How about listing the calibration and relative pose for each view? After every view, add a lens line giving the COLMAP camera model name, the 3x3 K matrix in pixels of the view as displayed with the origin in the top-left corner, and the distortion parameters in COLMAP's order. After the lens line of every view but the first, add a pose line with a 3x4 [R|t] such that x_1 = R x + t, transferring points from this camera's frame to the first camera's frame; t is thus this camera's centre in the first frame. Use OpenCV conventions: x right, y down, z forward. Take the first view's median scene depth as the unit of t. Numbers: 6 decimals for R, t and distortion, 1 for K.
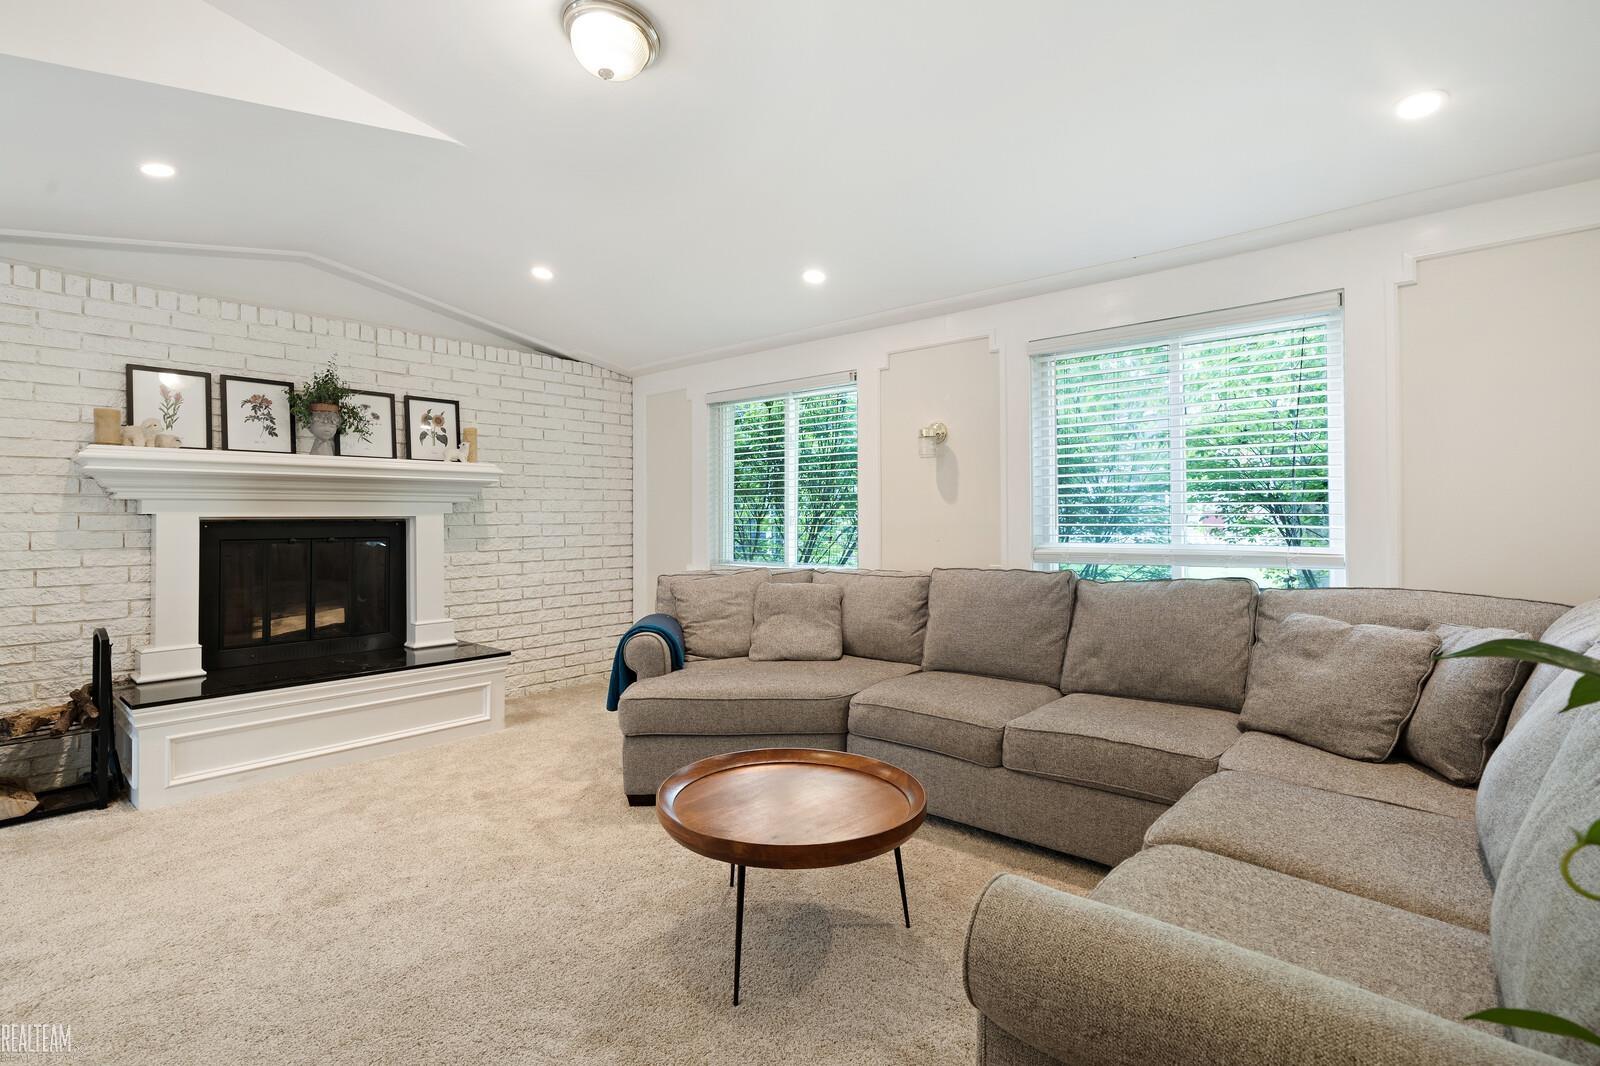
lens RADIAL K [[758.8, 0, 797.0], [0, 758.8, 512.6], [0, 0, 1]] dist [-0.000738, -0.000253]
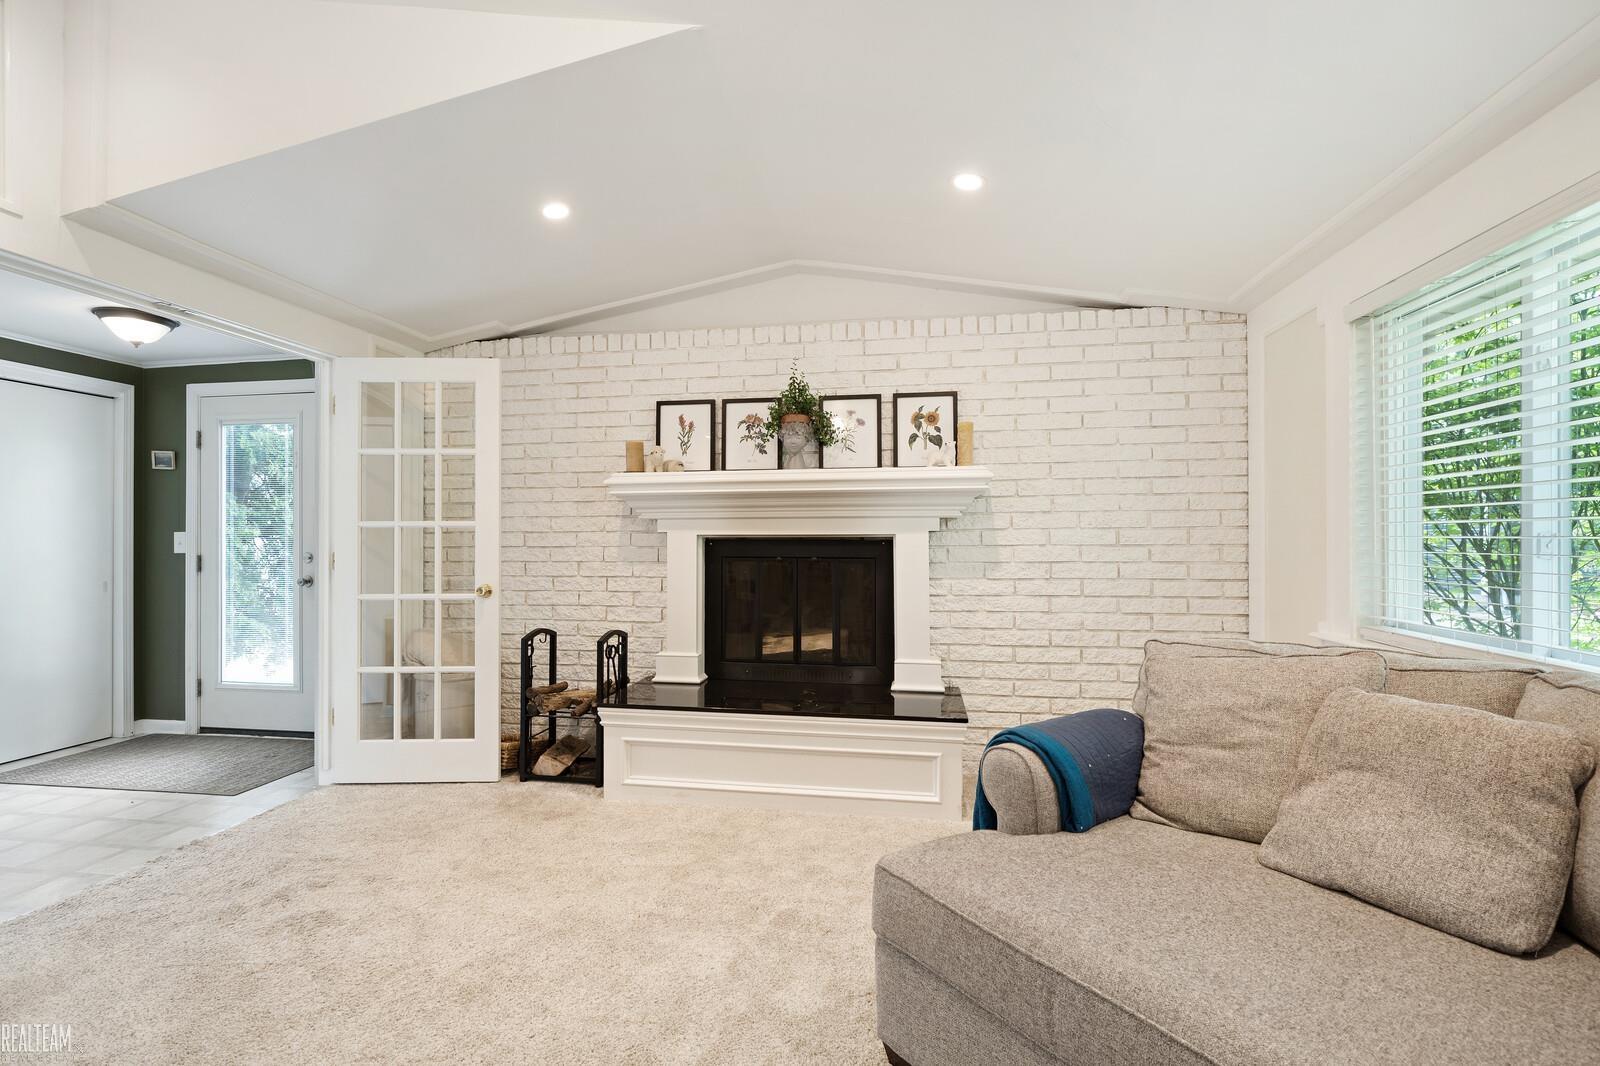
lens RADIAL K [[738.7, 0, 800.0], [0, 738.7, 533.0], [0, 0, 1]] dist [-0.000301, -0.000187]
pose [[0.520908, -0.001499, -0.853611, 0.156904], [0.003821, 0.999993, 0.000575, 0.002793], [0.853604, -0.003561, 0.520910, 0.516364]]
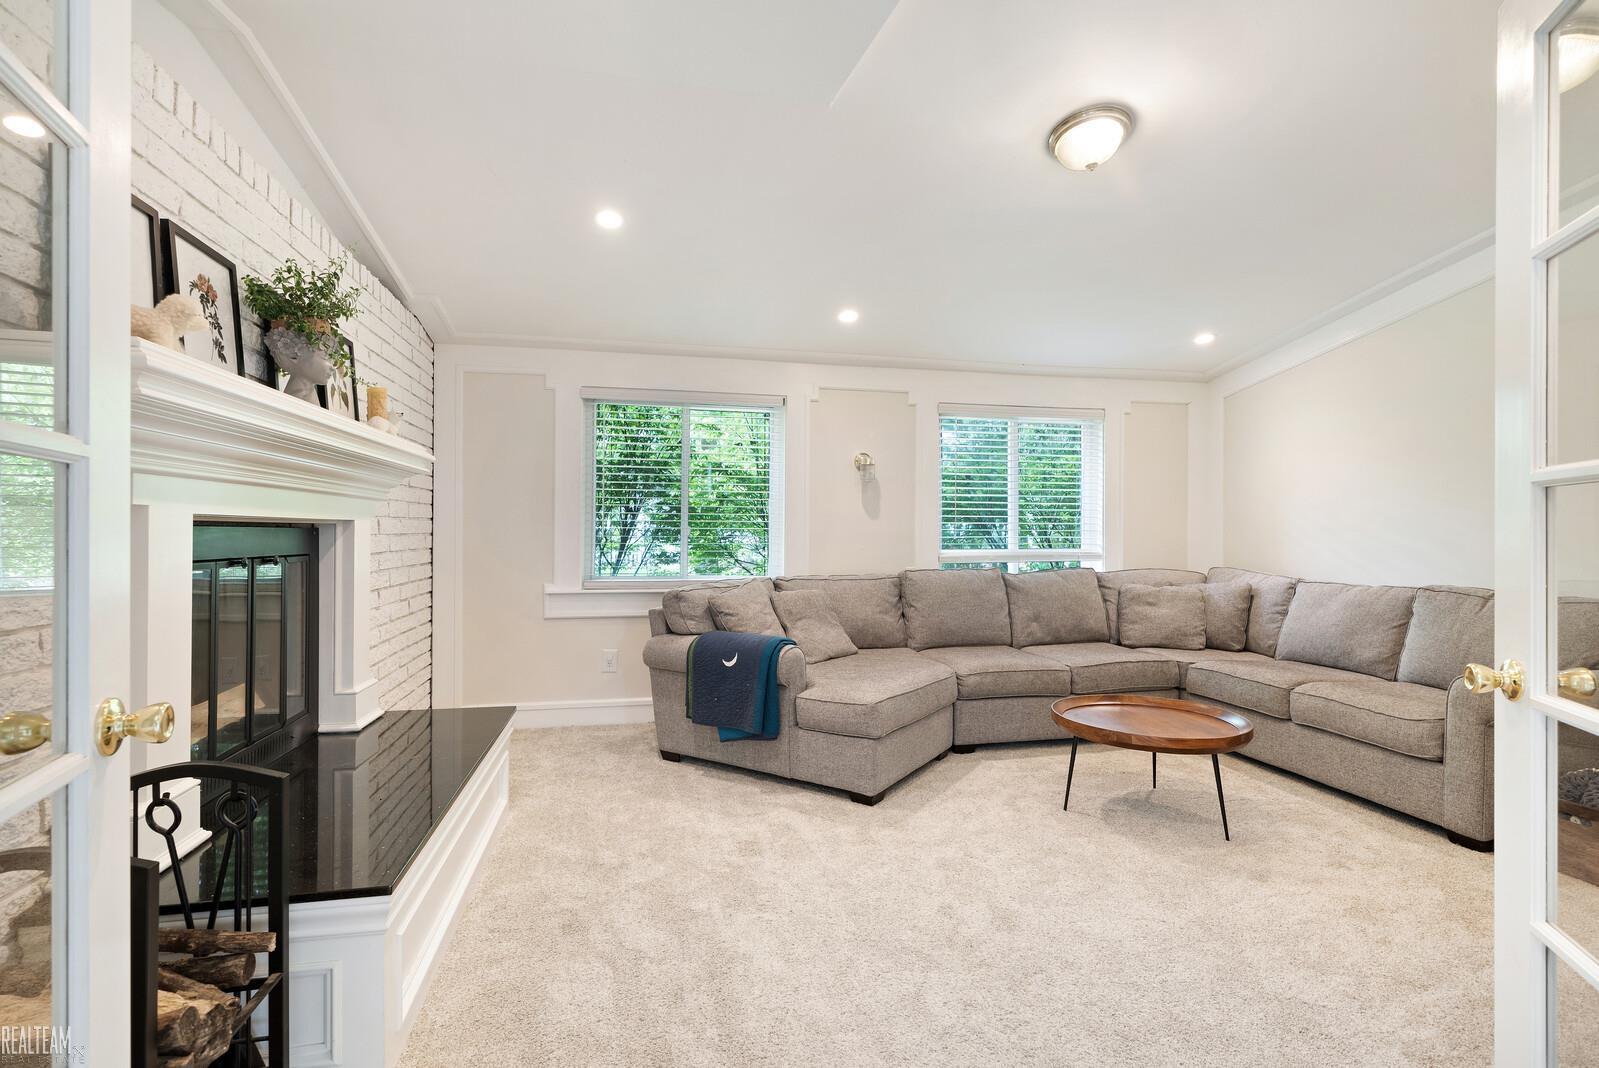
lens RADIAL K [[738.2, 0, 799.5], [0, 738.2, 534.0], [0, 0, 1]] dist [-0.000301, -0.000187]
pose [[0.598521, 0.006578, 0.801080, -0.832398], [-0.011913, 0.999929, 0.000690, 0.012192], [-0.801019, -0.009957, 0.598556, 0.367773]]
